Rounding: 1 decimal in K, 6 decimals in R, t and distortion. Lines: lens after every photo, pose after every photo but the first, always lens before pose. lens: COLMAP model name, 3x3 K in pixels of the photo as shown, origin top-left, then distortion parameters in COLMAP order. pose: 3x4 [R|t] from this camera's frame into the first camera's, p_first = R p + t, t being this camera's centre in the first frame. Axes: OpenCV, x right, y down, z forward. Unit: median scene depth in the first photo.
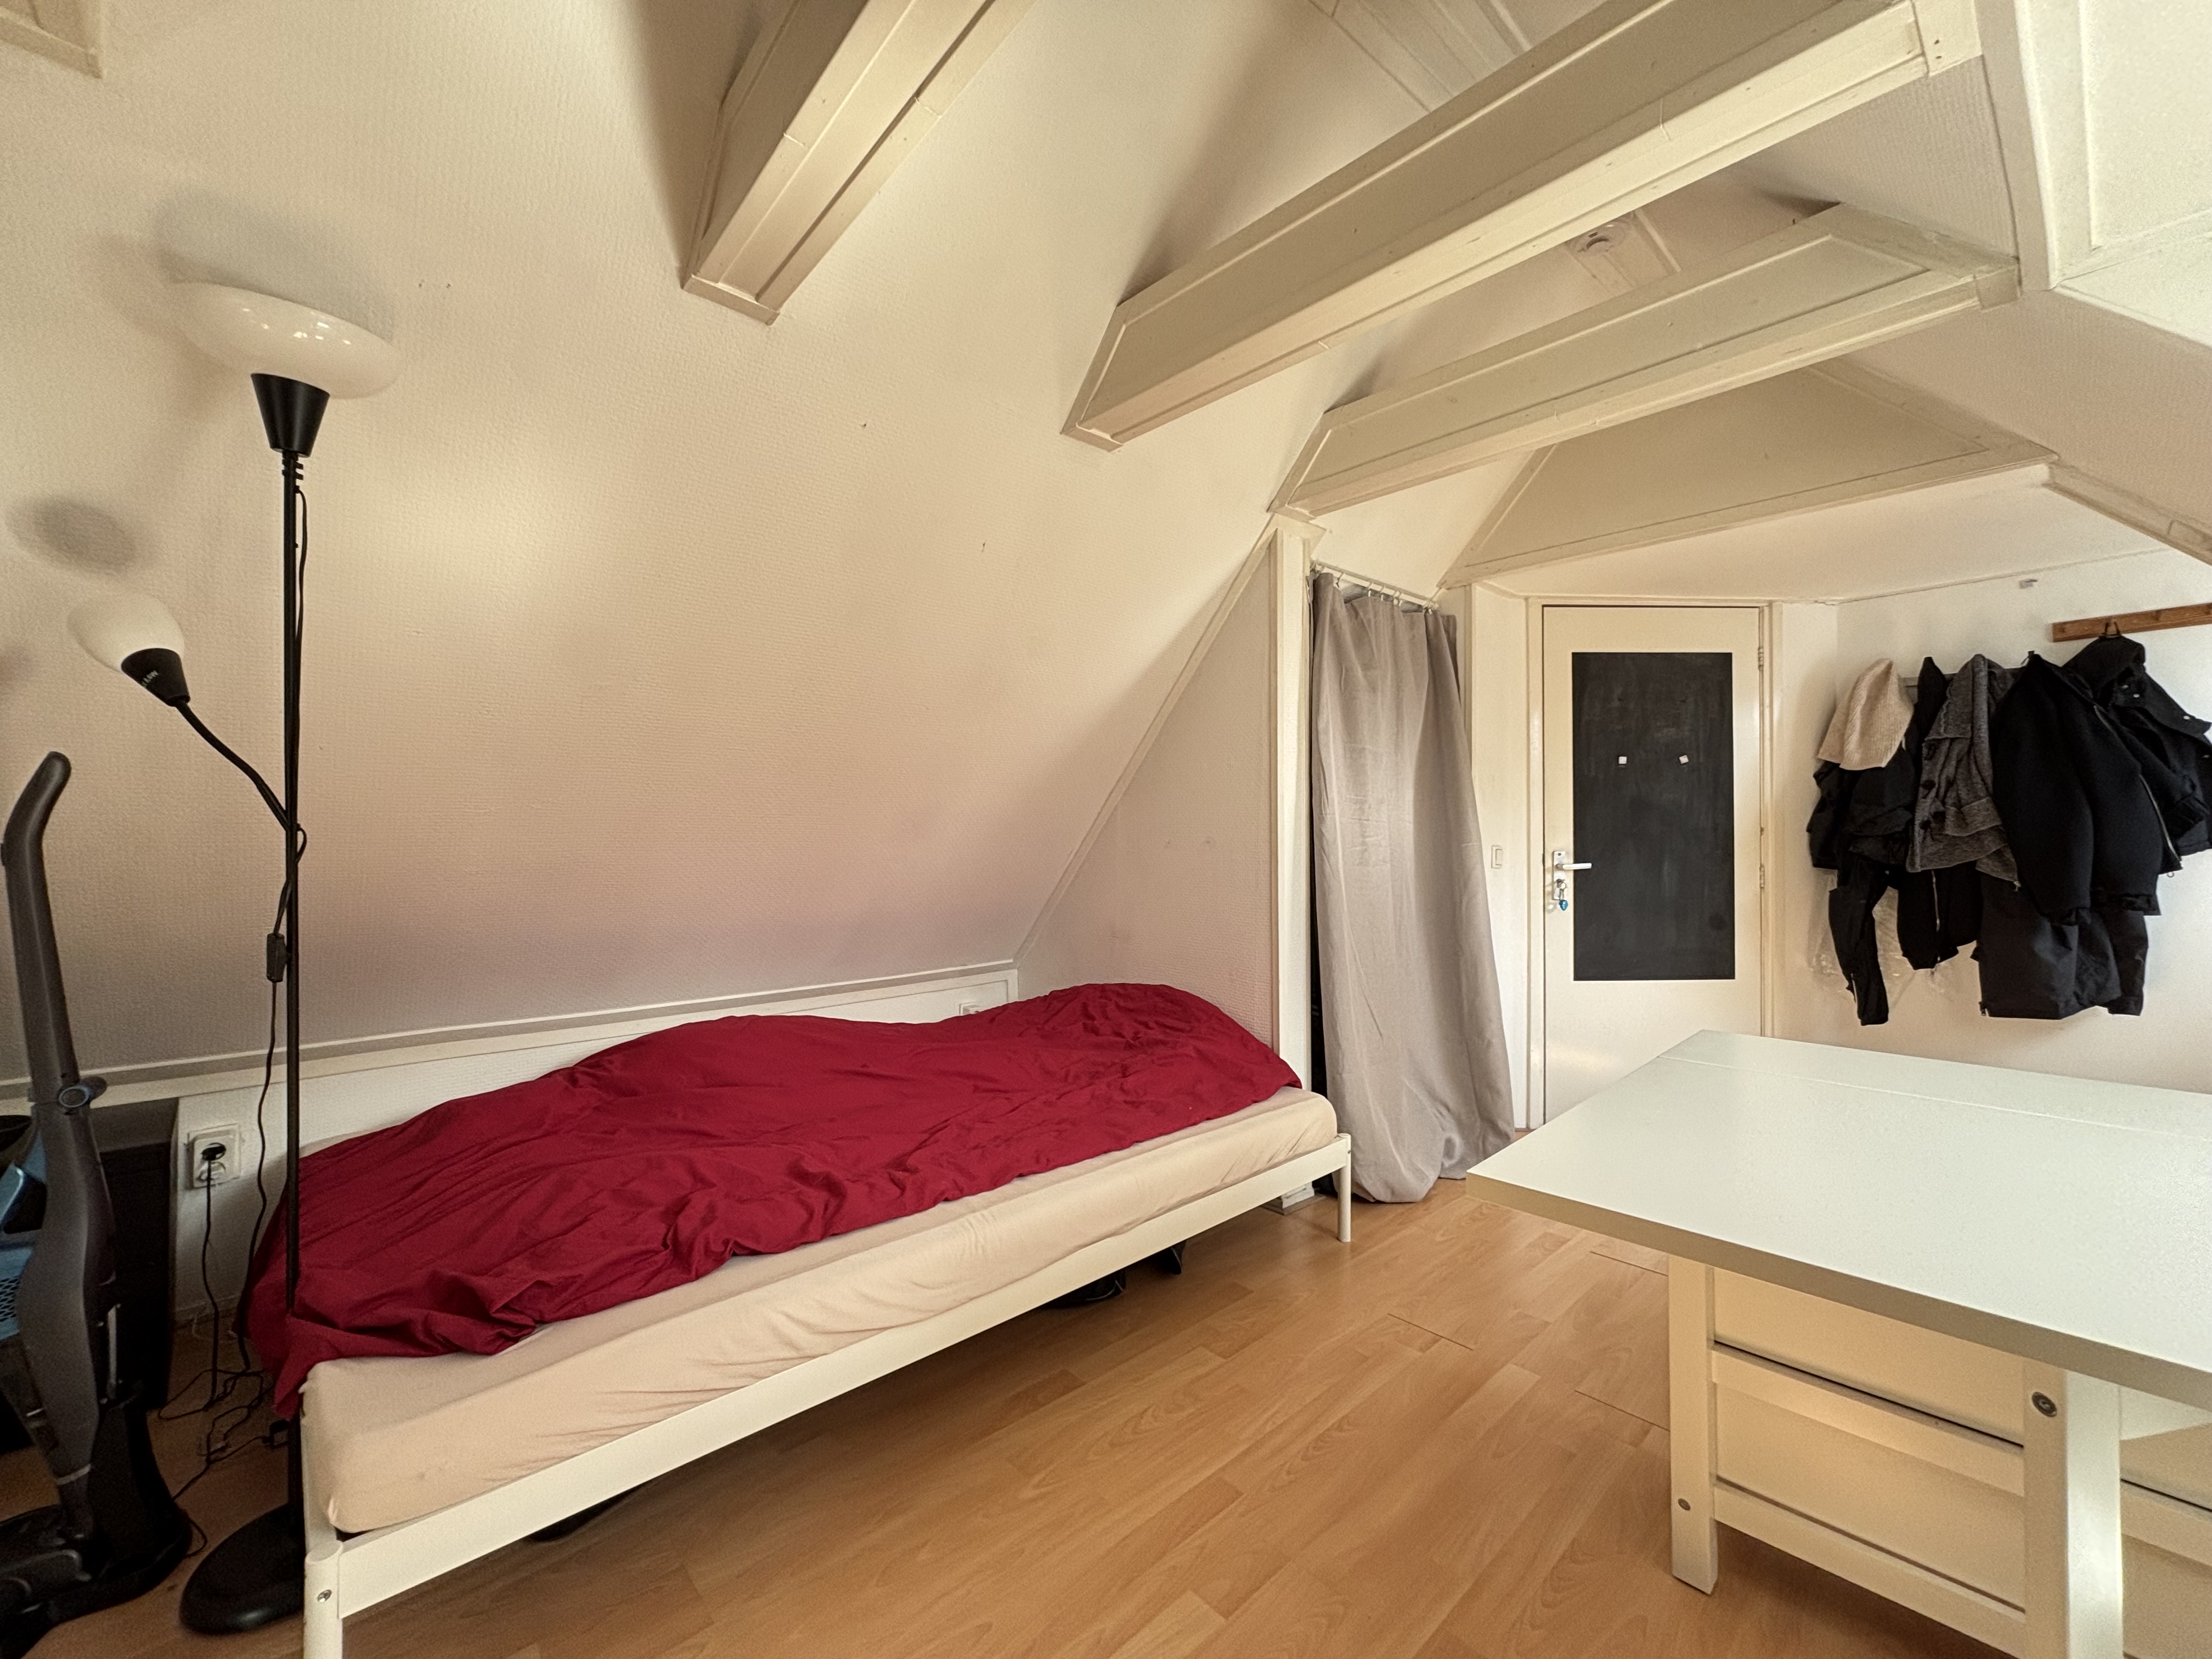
lens RADIAL K [[891.5, 0, 1121.5], [0, 891.5, 827.3], [0, 0, 1]] dist [0.017940, -0.000285]
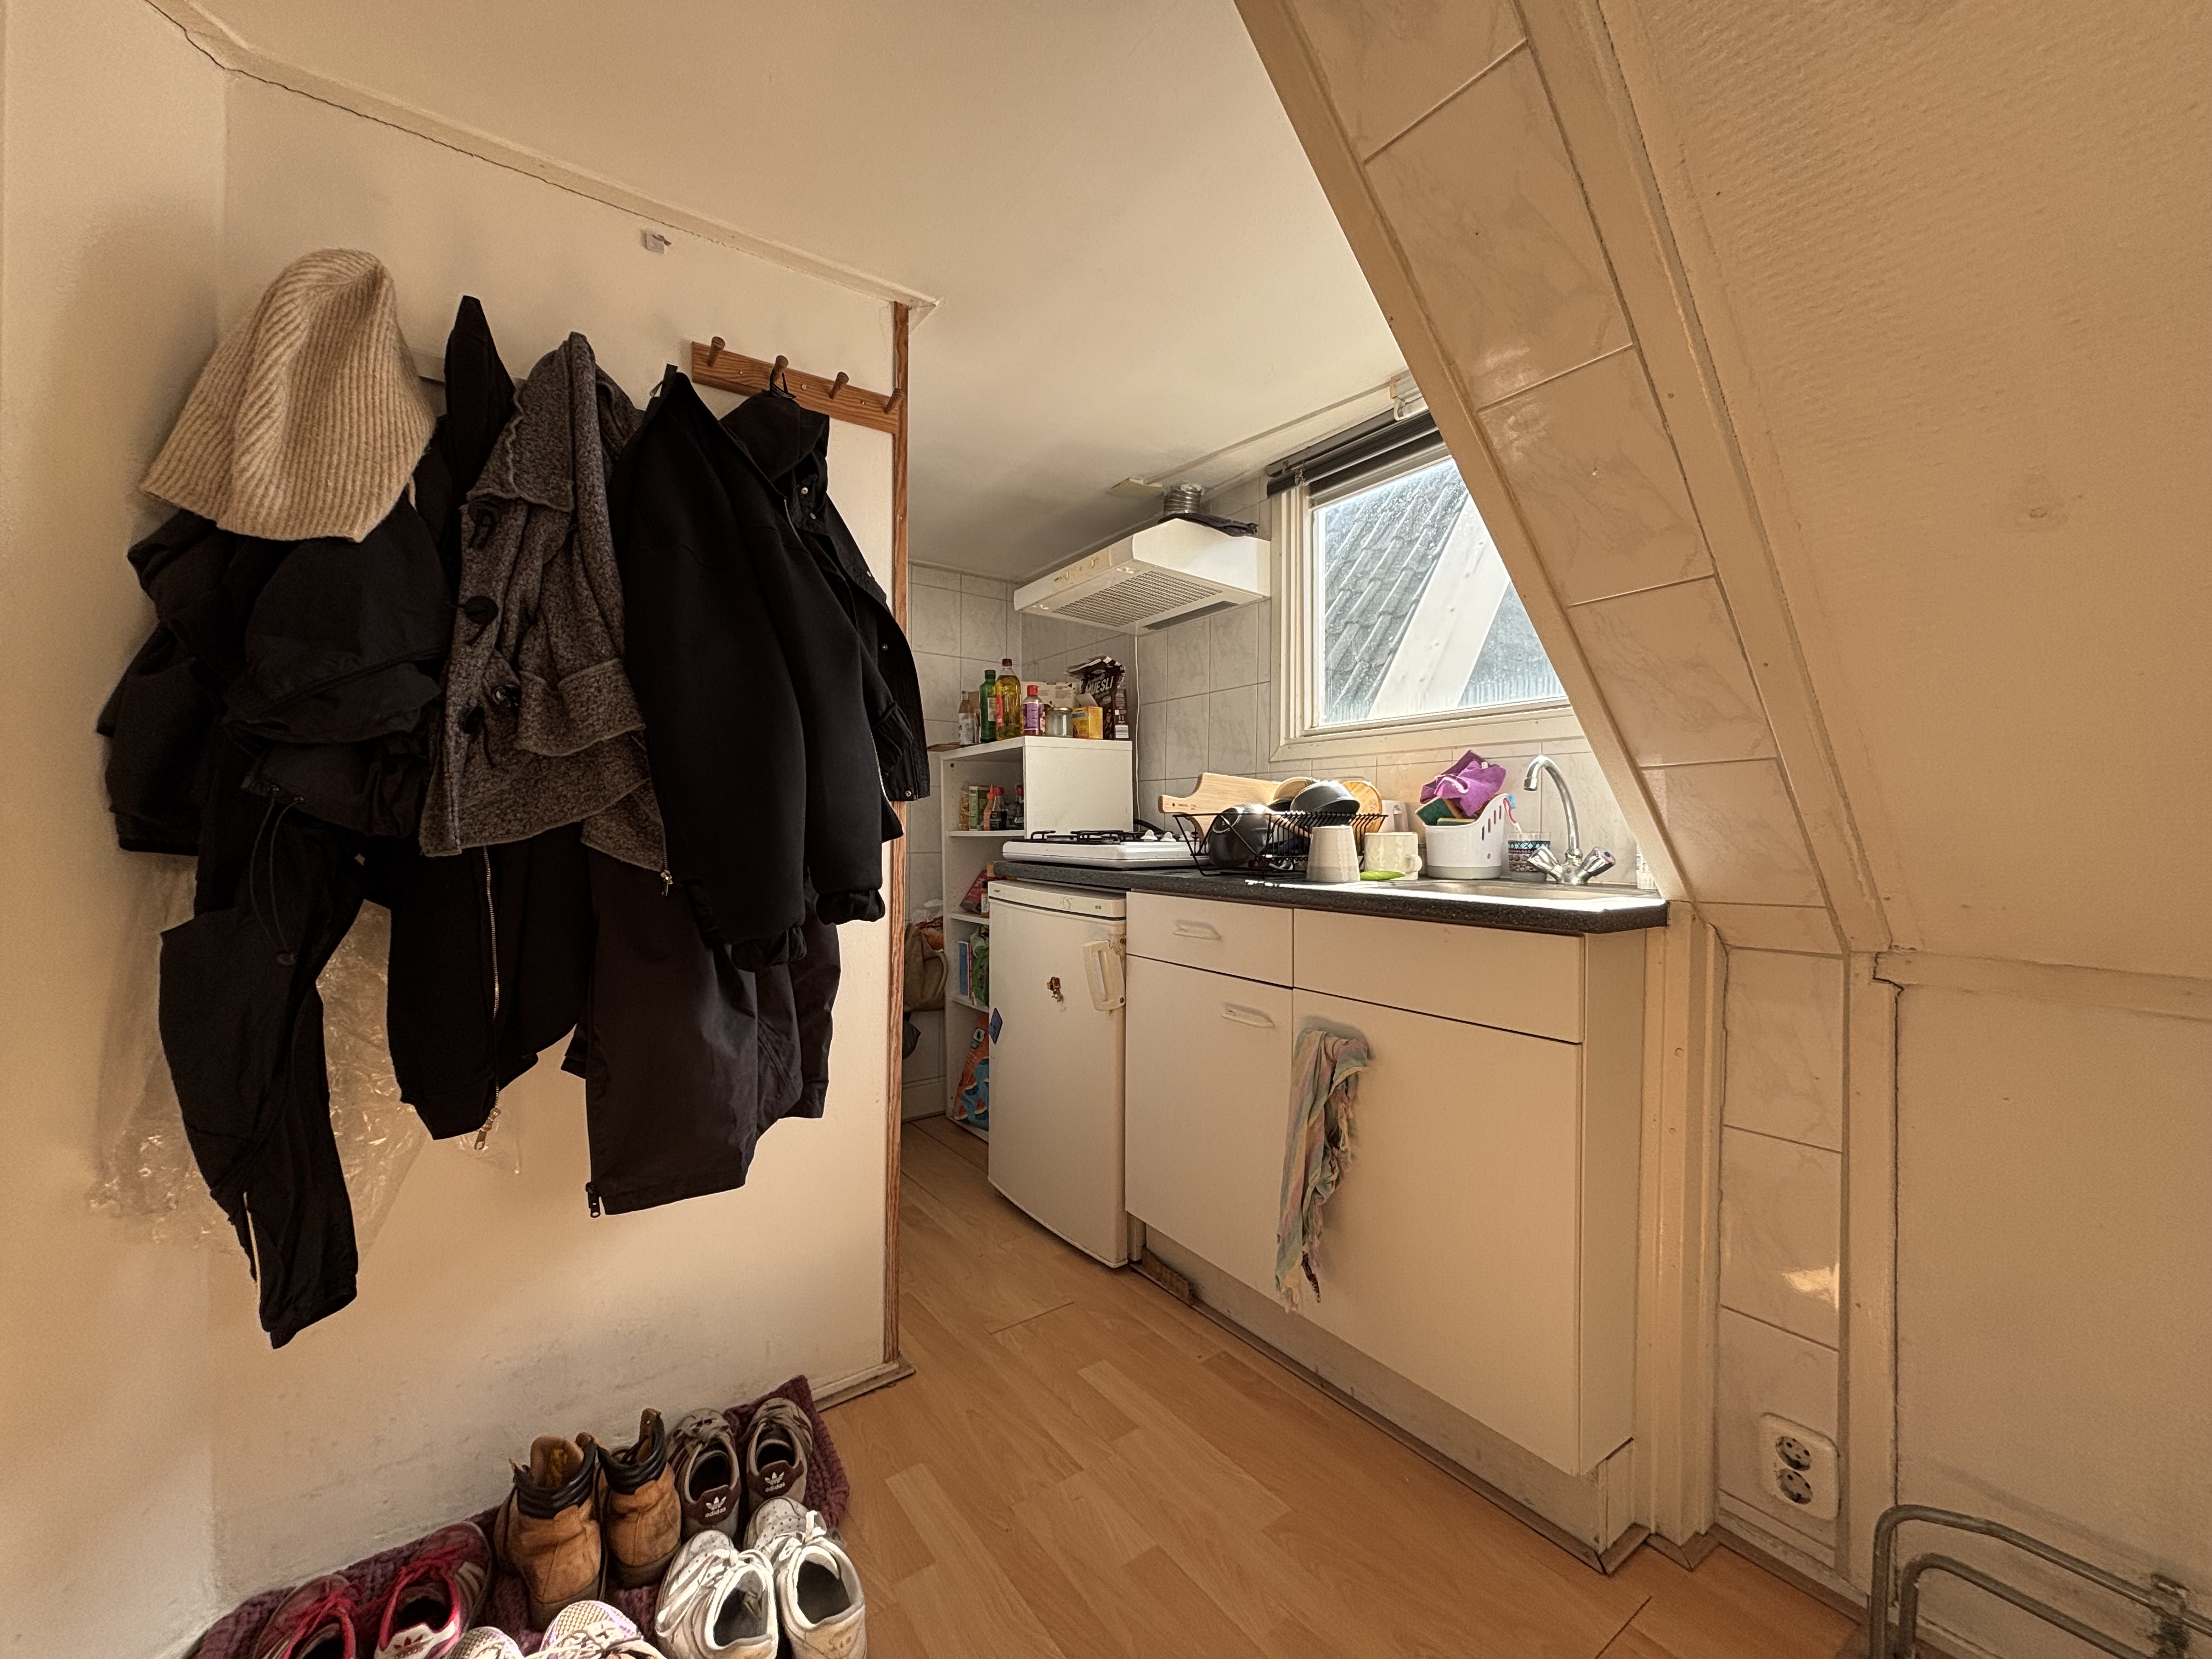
lens RADIAL K [[886.3, 0, 1104.8], [0, 886.3, 826.5], [0, 0, 1]] dist [0.001049, -0.000509]
pose [[0.152094, 0.003904, 0.988358, 0.596468], [-0.014719, 0.999890, -0.001684, 0.035923], [-0.988256, -0.014292, 0.152135, 0.715934]]
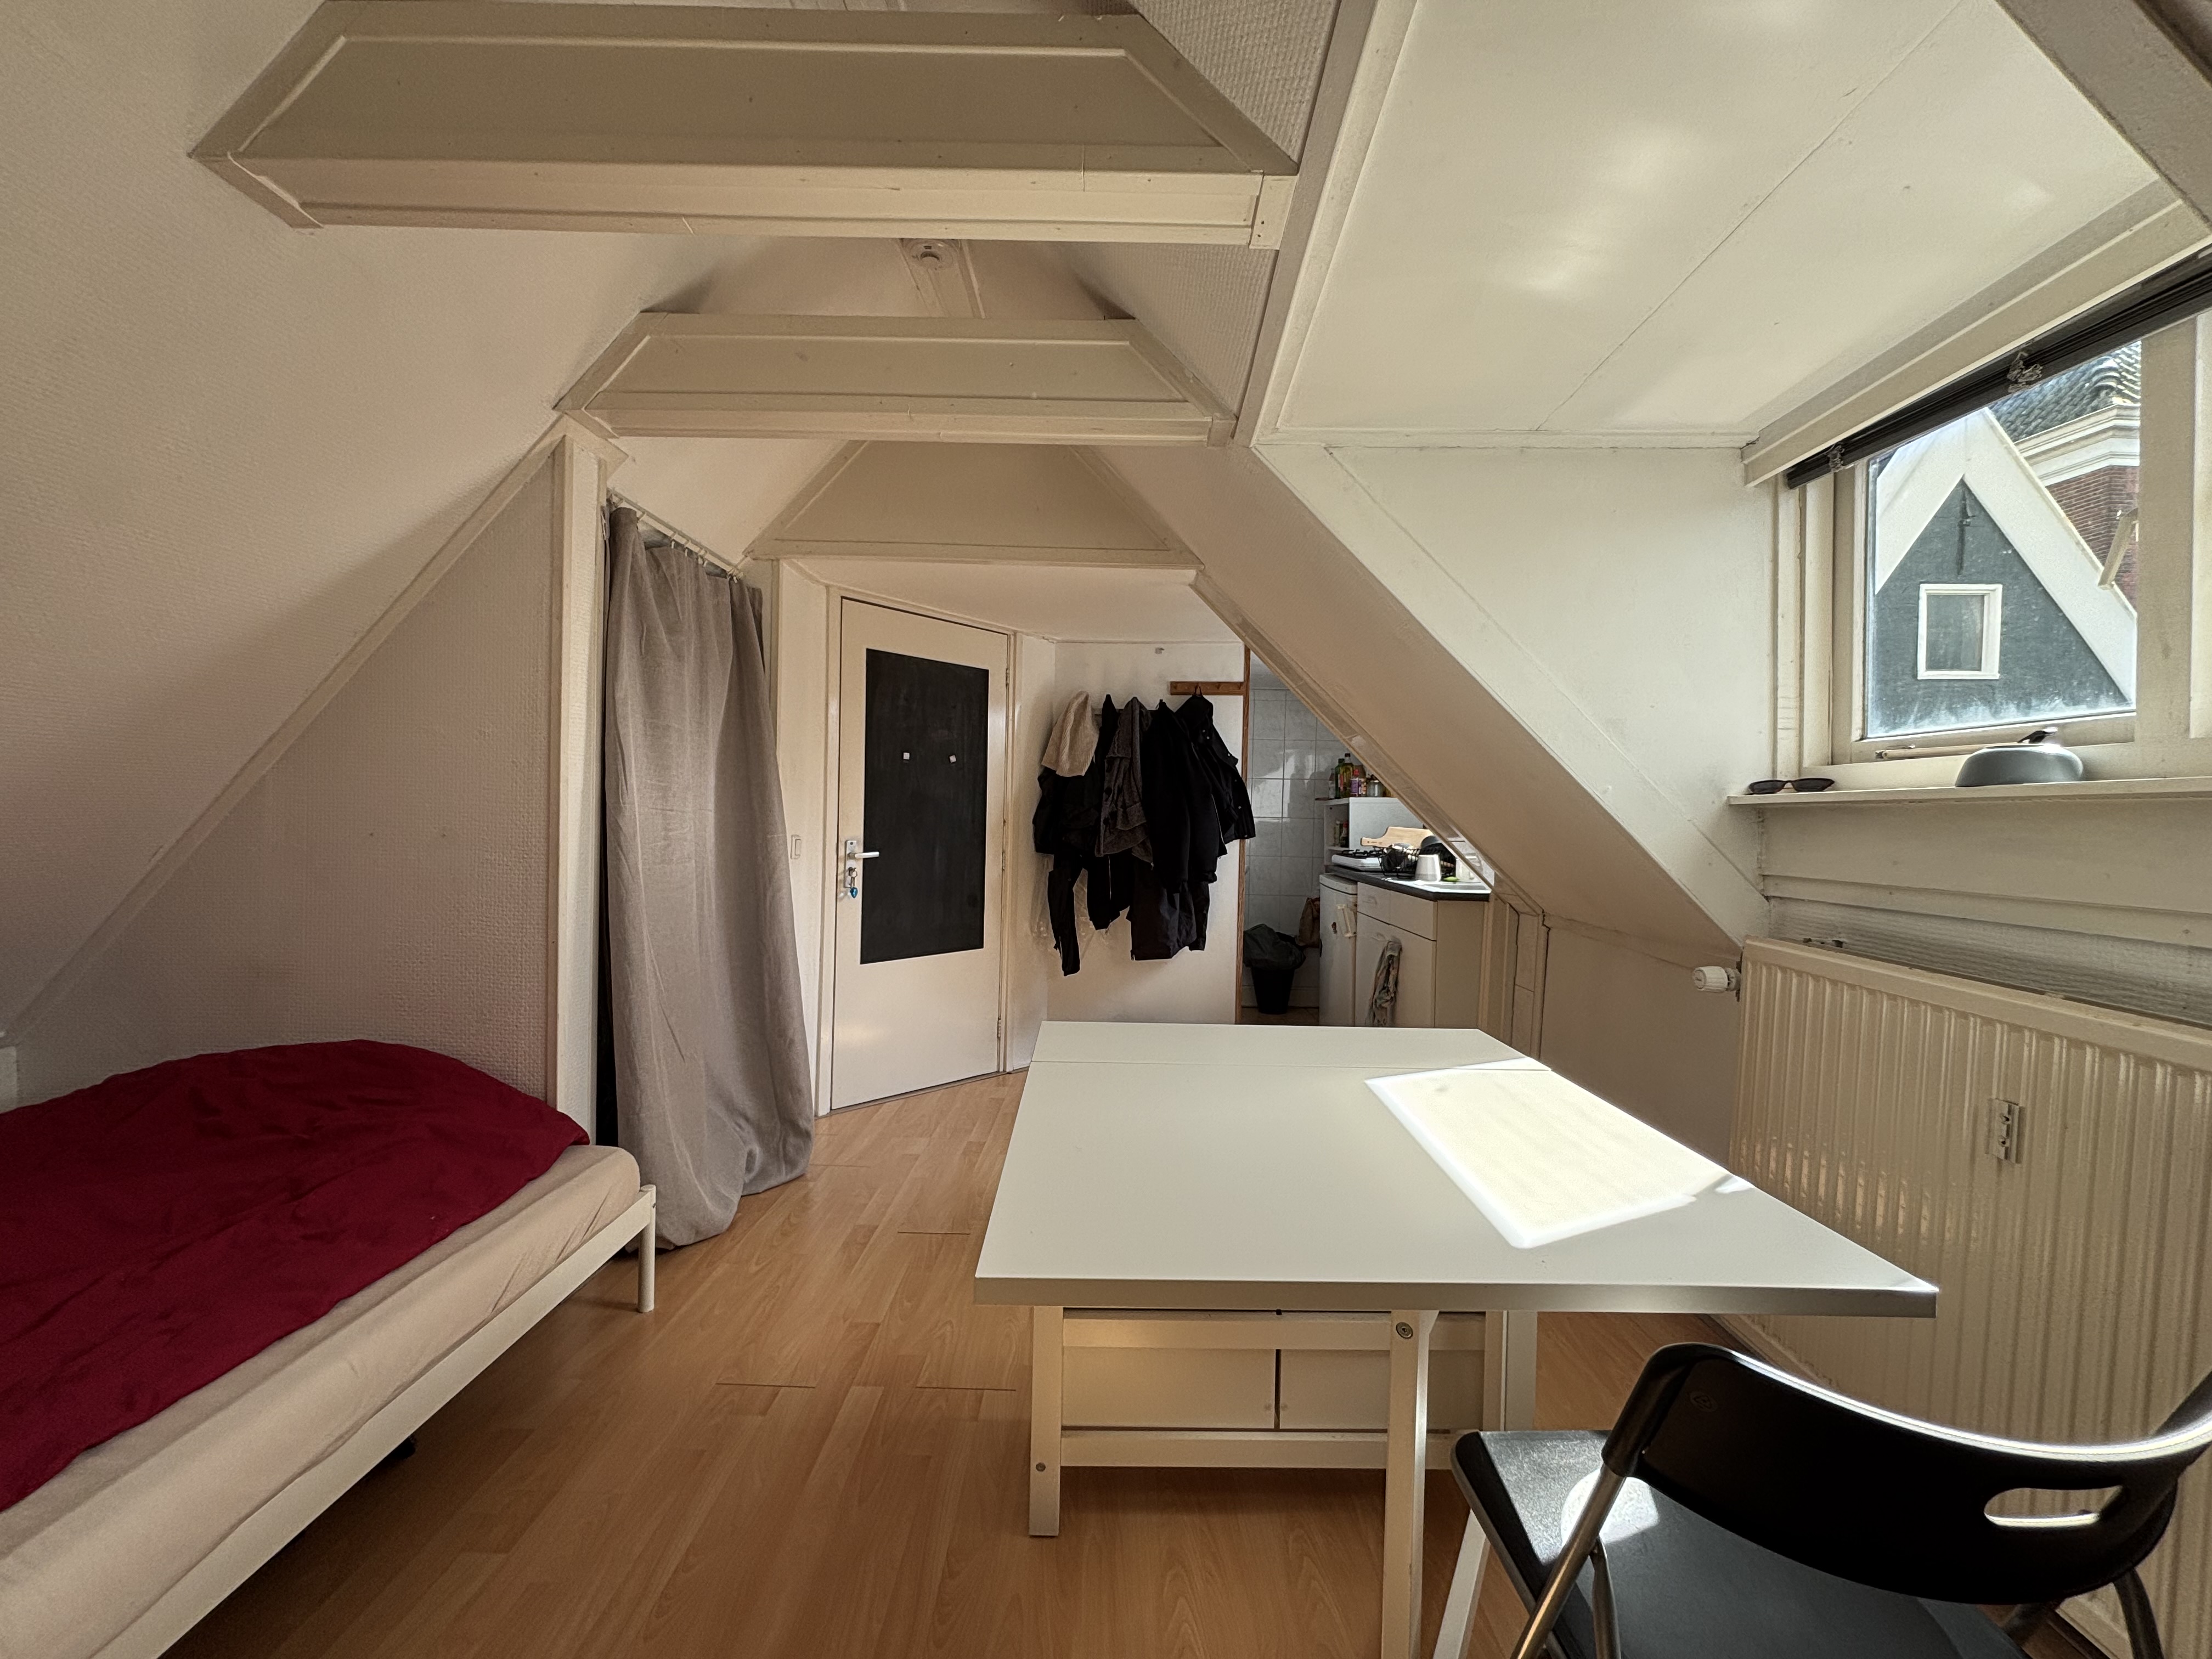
lens RADIAL K [[886.3, 0, 1104.8], [0, 886.3, 826.5], [0, 0, 1]] dist [0.001049, -0.000509]
pose [[0.698864, 0.008058, 0.715209, -0.039552], [-0.029213, 0.999424, 0.017285, -0.017611], [-0.714657, -0.032974, 0.698697, 0.097117]]
